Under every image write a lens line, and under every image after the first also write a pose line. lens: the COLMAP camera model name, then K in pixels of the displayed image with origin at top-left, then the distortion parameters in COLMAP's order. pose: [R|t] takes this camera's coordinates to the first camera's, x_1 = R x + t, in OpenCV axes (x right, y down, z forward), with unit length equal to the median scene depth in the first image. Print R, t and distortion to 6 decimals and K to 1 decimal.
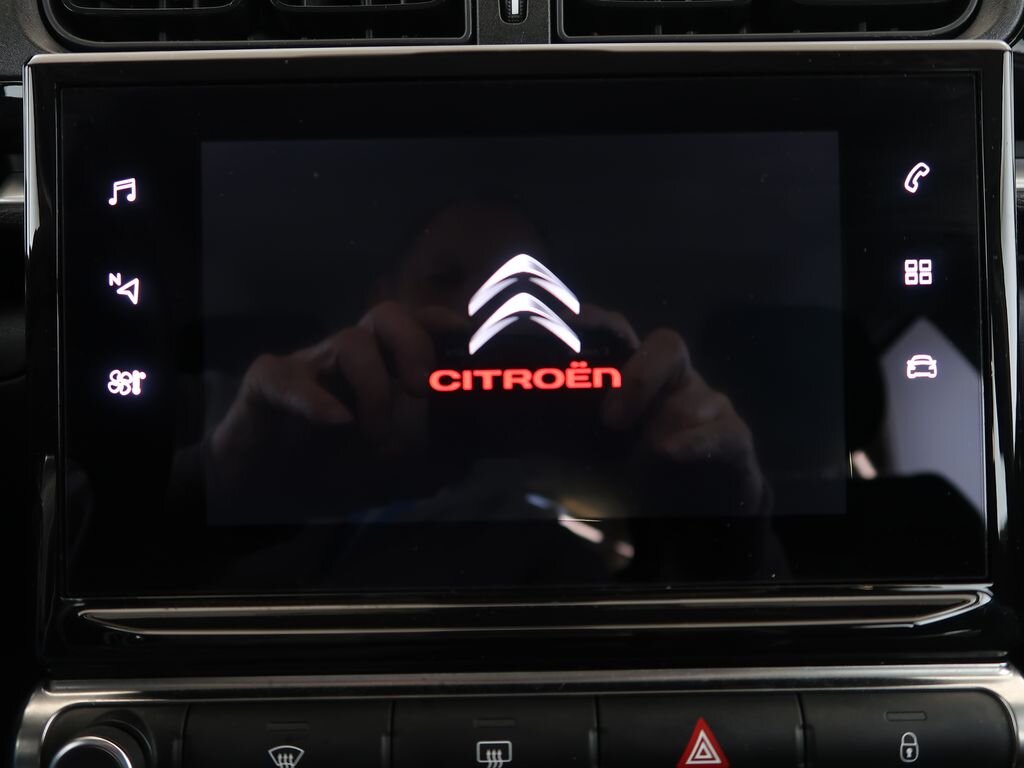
lens RADIAL K [[888.4, 0, 517.1], [0, 888.4, 384.2], [0, 0, 1]] dist [0.000790, -0.005953]
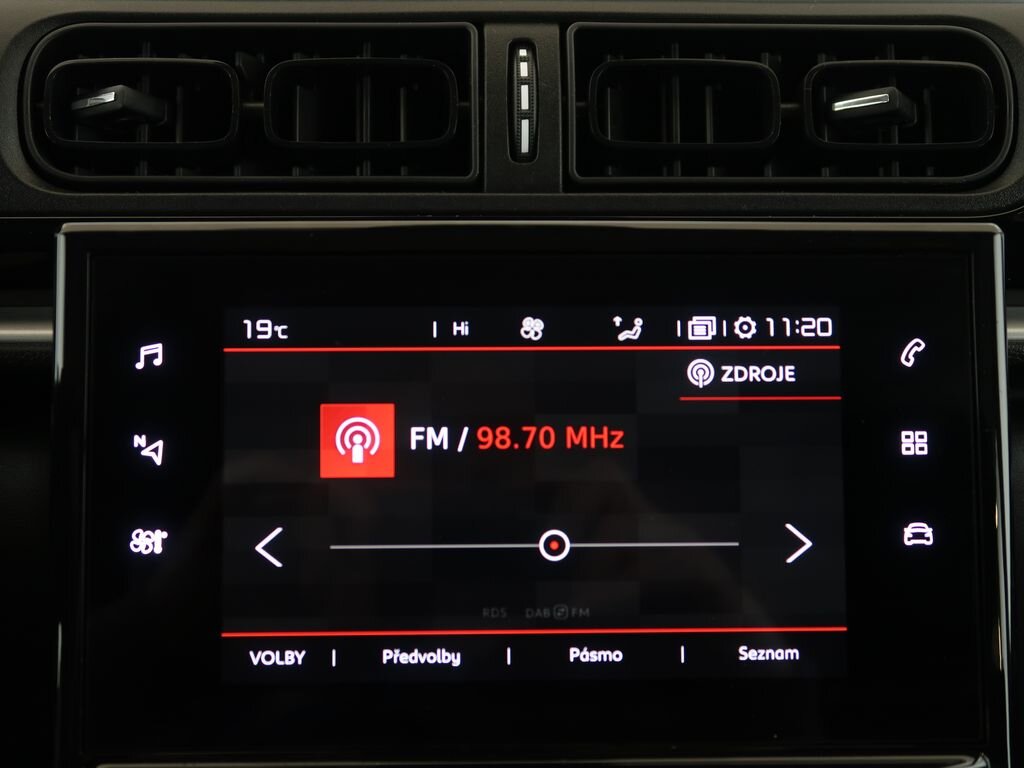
lens RADIAL K [[1829.7, 0, 511.2], [0, 1829.7, 383.8], [0, 0, 1]] dist [0.011989, 0.000000]
pose [[0.999675, 0.012064, 0.022439, -0.070964], [-0.010195, 0.996613, -0.081604, -0.015245], [-0.023347, 0.081349, 0.996412, -1.137594]]
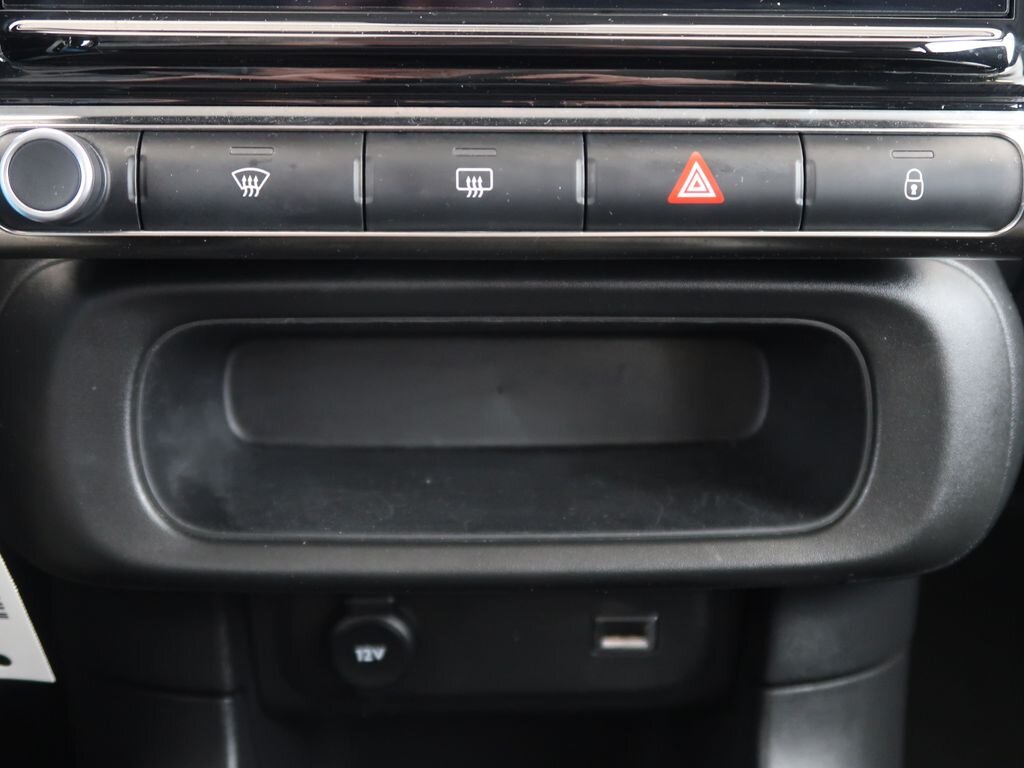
lens RADIAL K [[1335.8, 0, 512.6], [0, 1335.8, 383.8], [0, 0, 1]] dist [0.009279, 0.000000]
pose [[0.999303, 0.013349, 0.034875, -0.030448], [-0.016546, 0.995522, 0.093068, 0.475704], [-0.033477, -0.093581, 0.995049, -0.403545]]
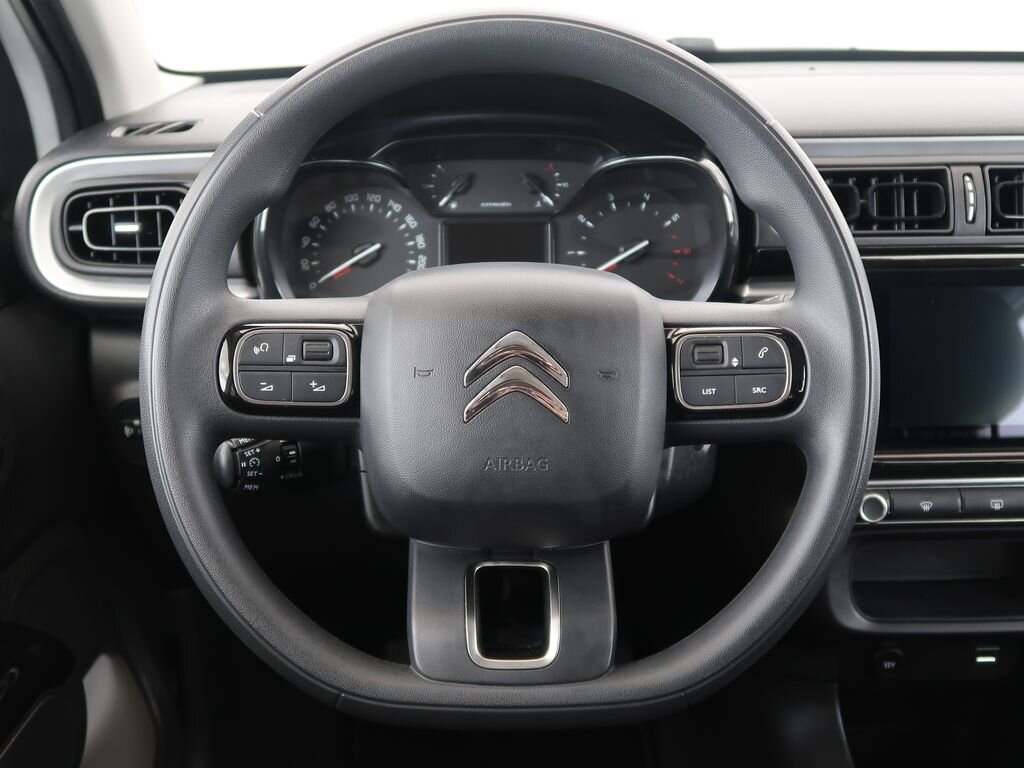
lens RADIAL K [[1205.0, 0, 509.5], [0, 1205.0, 382.4], [0, 0, 1]] dist [0.064766, 0.000000]
pose [[0.998164, -0.000522, 0.060560, -1.780417], [-0.001695, 0.999330, 0.036553, -0.119719], [-0.060539, -0.036588, 0.997495, -2.737715]]
